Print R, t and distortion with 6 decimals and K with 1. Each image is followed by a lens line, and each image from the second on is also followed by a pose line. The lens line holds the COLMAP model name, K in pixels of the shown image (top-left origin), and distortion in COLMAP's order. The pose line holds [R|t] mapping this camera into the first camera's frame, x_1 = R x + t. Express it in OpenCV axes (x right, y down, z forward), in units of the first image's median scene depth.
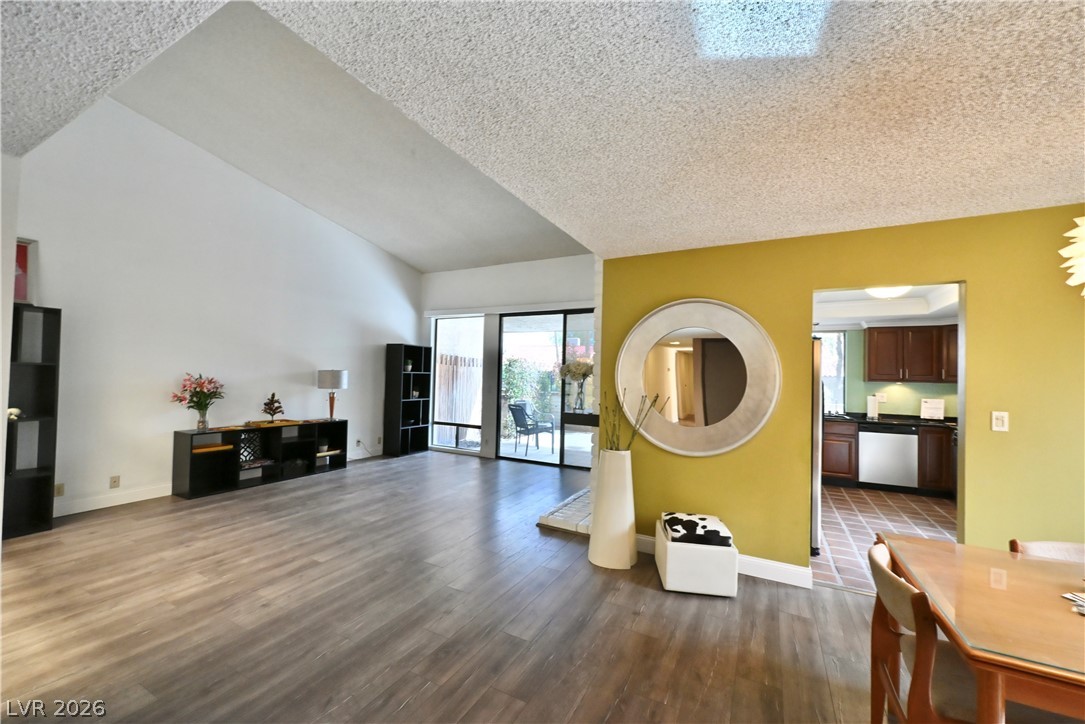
lens RADIAL K [[423.3, 0, 543.7], [0, 423.3, 366.2], [0, 0, 1]] dist [-0.001653, -0.000158]
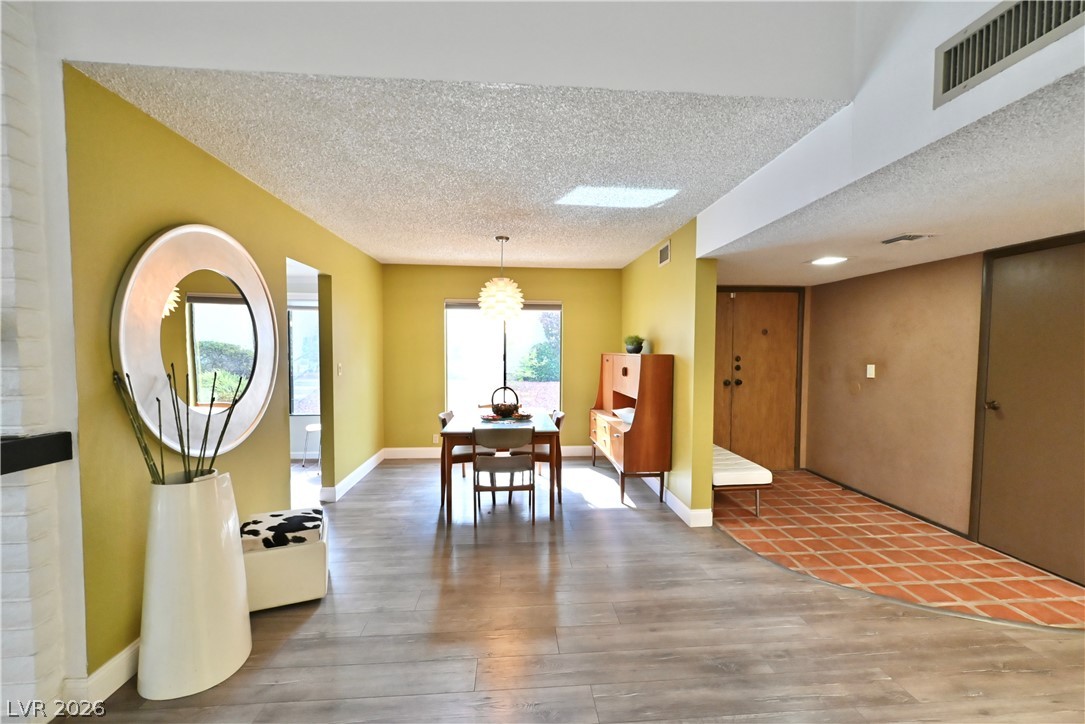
lens RADIAL K [[435.3, 0, 552.1], [0, 435.3, 367.0], [0, 0, 1]] dist [-0.000728, 0.000016]
pose [[-0.544367, -0.059552, 0.836731, -0.463253], [-0.036740, 0.998212, 0.047142, 0.010708], [-0.838042, -0.005079, -0.545582, 0.775930]]
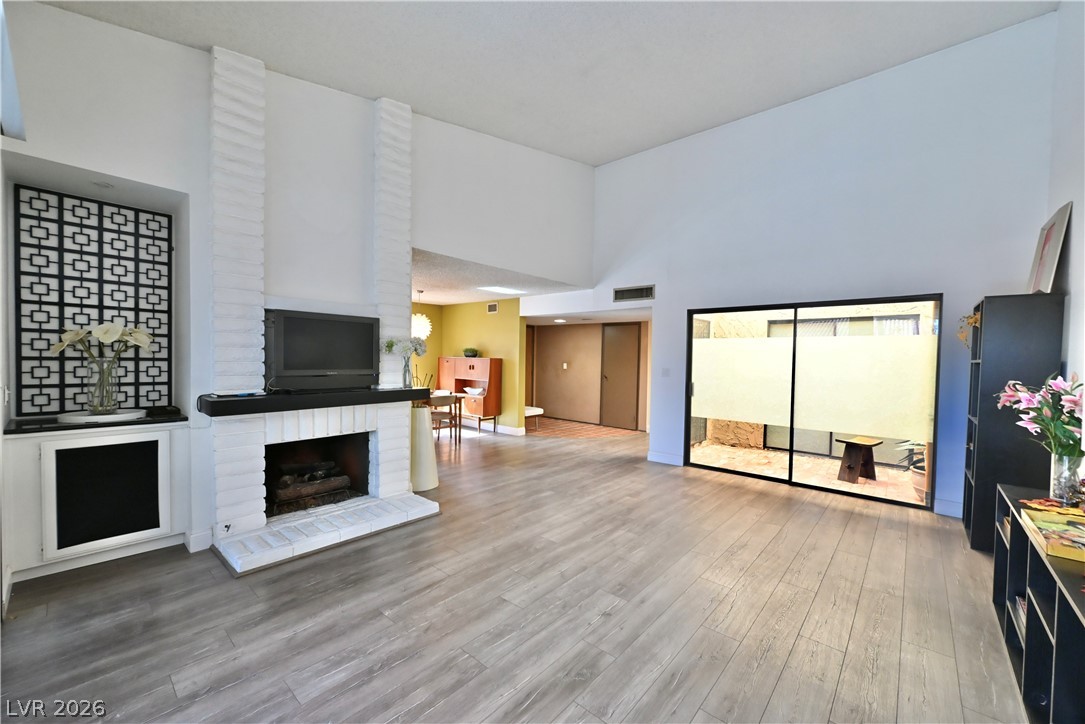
lens RADIAL K [[423.5, 0, 547.3], [0, 423.5, 368.2], [0, 0, 1]] dist [-0.001975, -0.000064]
pose [[-0.973345, -0.047059, 0.224464, -0.441518], [-0.046592, 0.998887, 0.007382, 0.039826], [-0.224562, -0.003273, -0.974454, 1.879696]]
